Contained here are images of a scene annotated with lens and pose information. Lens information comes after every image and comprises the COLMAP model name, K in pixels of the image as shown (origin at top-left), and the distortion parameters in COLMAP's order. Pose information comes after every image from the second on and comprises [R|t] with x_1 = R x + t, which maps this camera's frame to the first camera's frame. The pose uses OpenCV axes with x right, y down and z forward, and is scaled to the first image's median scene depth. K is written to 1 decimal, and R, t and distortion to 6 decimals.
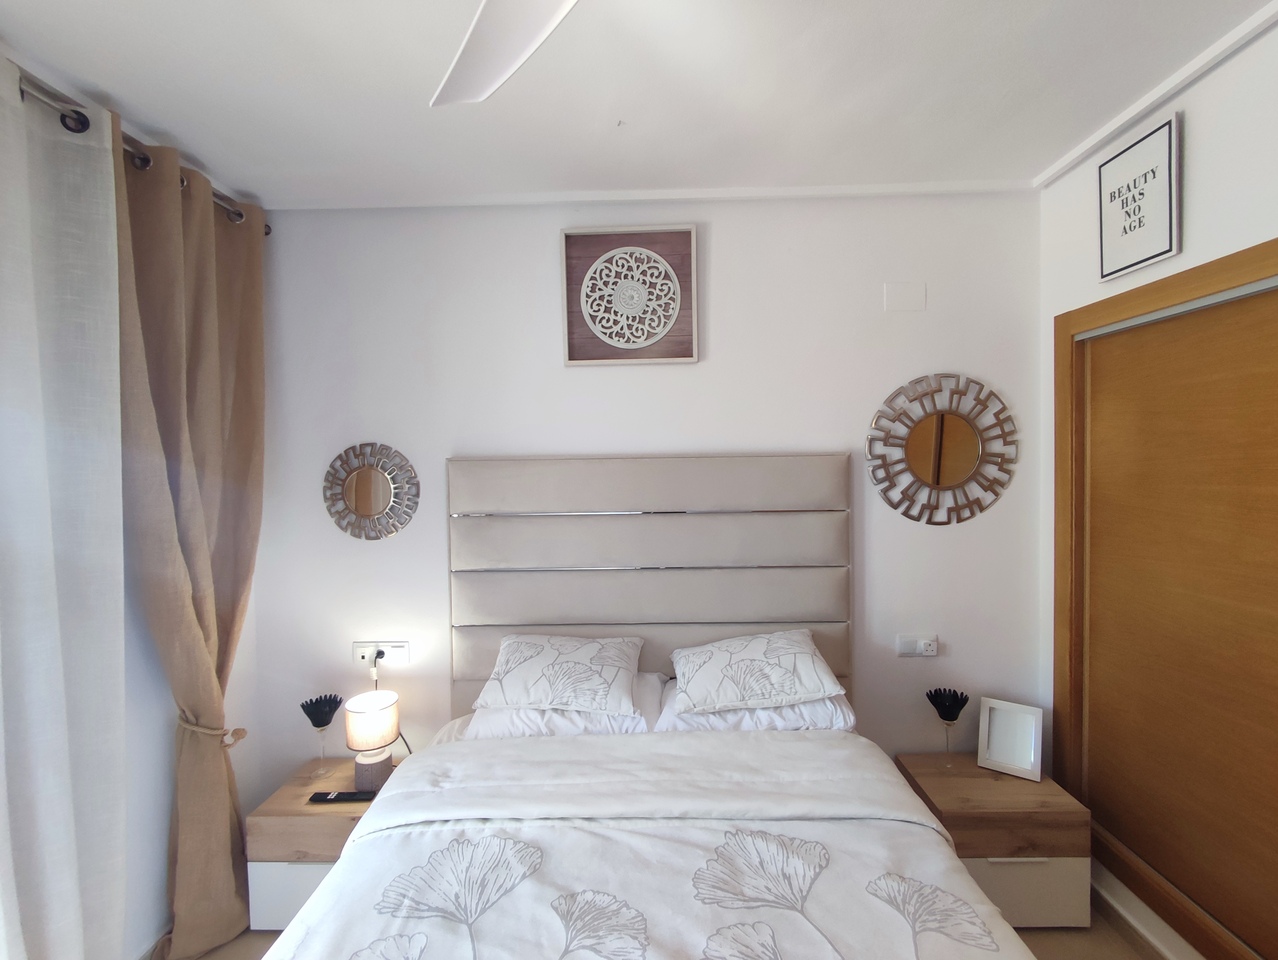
lens RADIAL K [[580.6, 0, 652.0], [0, 580.6, 471.5], [0, 0, 1]] dist [-0.009163, 0.000806]
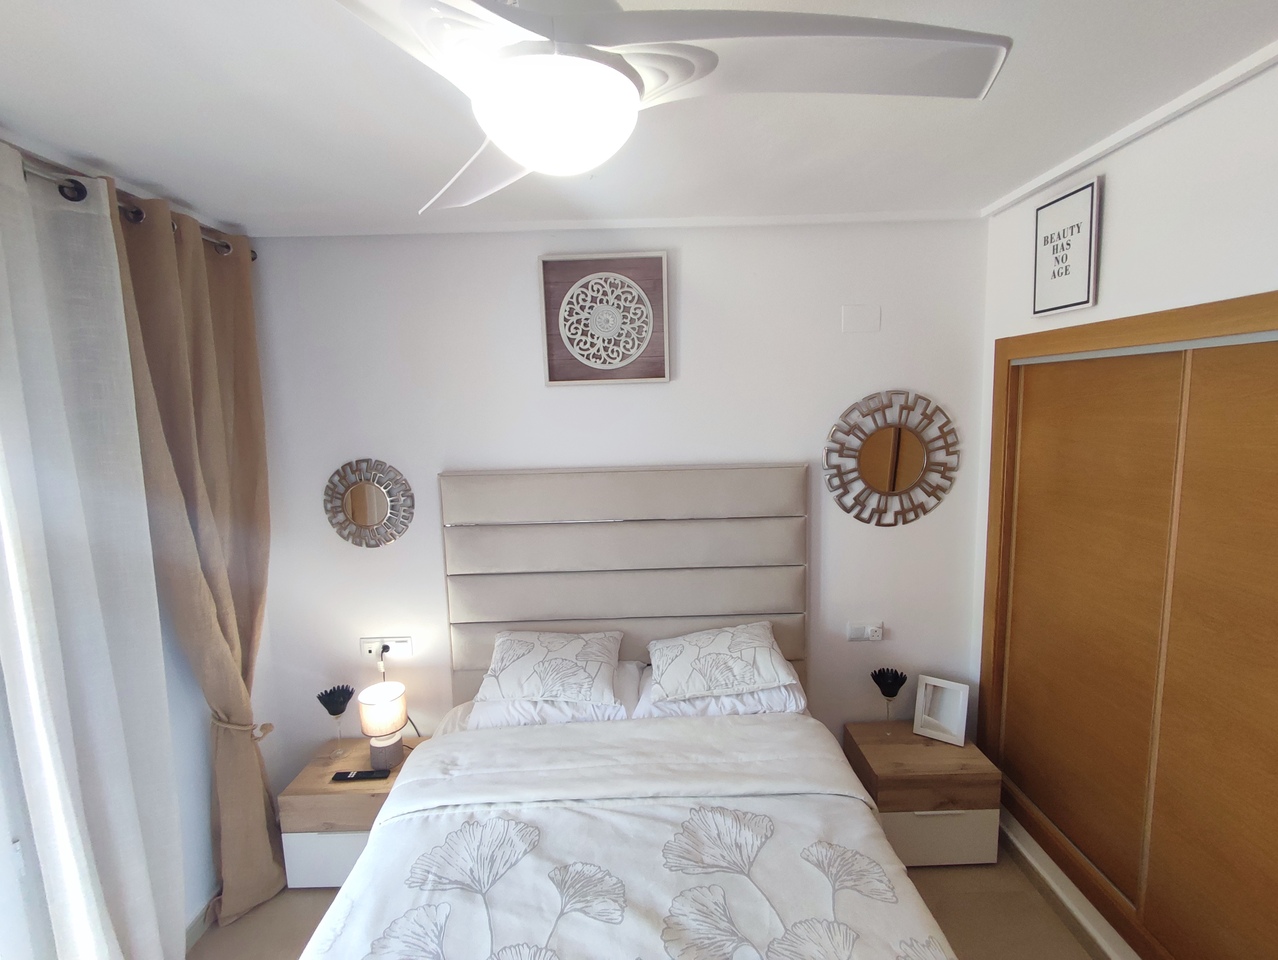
lens RADIAL K [[580.6, 0, 652.0], [0, 580.6, 471.5], [0, 0, 1]] dist [-0.009163, 0.000806]
pose [[0.999504, -0.013592, 0.028414, 0.014605], [0.010818, 0.995360, 0.095608, -0.136880], [-0.029582, -0.095253, 0.995013, -0.095388]]
